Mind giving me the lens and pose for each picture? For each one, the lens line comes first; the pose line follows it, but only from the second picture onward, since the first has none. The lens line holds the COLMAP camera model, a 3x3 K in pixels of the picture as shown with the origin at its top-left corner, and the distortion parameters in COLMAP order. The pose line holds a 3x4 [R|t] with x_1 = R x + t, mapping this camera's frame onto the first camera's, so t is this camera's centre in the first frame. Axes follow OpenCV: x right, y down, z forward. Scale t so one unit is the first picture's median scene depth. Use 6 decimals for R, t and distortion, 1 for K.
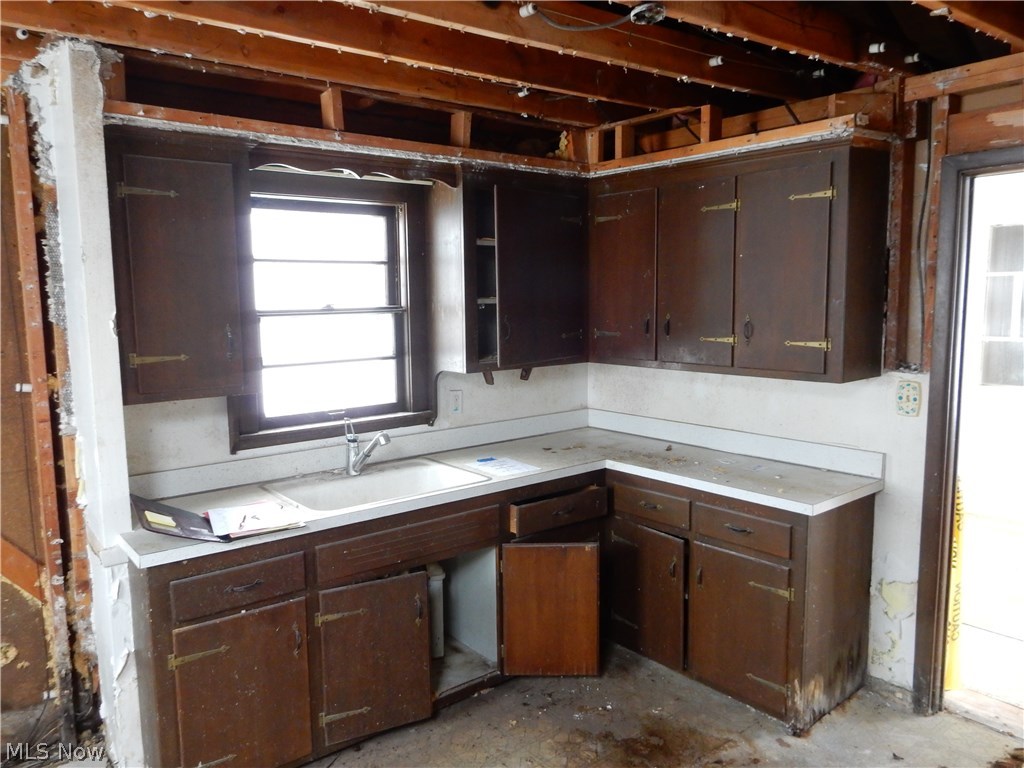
lens RADIAL K [[747.3, 0, 512.0], [0, 747.3, 384.0], [0, 0, 1]] dist [-0.010738, -0.000675]
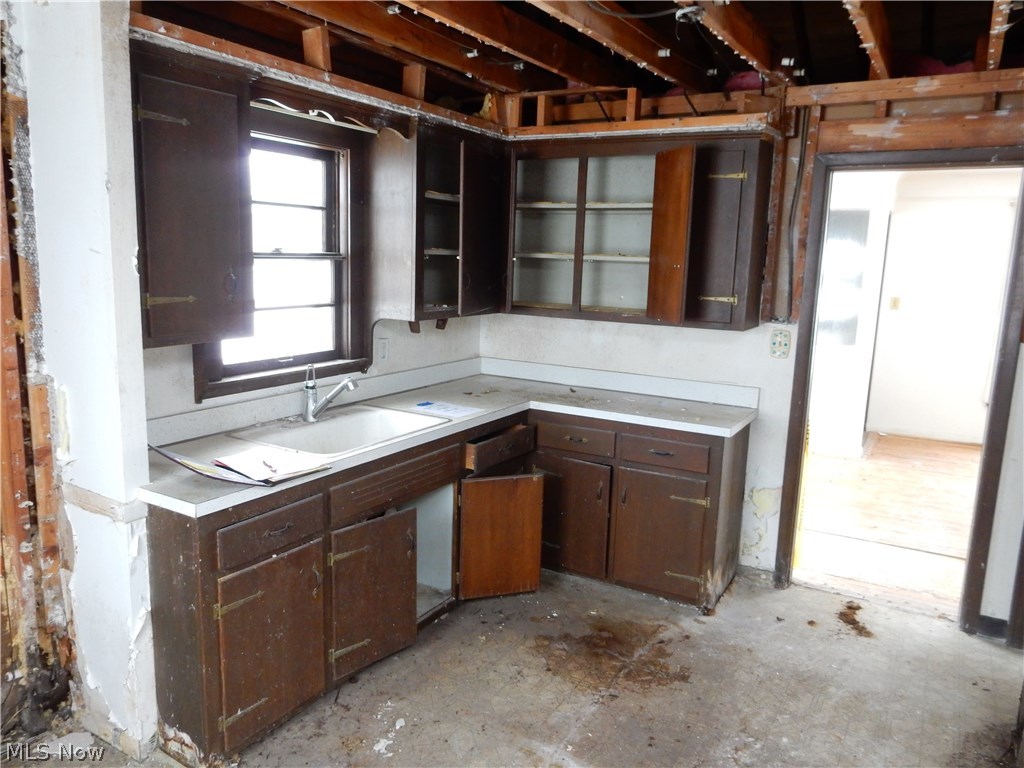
lens RADIAL K [[746.7, 0, 512.0], [0, 746.7, 384.0], [0, 0, 1]] dist [-0.008247, -0.009582]
pose [[0.934246, -0.019410, 0.356099, -0.351605], [-0.000972, 0.998375, 0.056969, 0.015692], [-0.356627, -0.053569, 0.932710, -0.026389]]
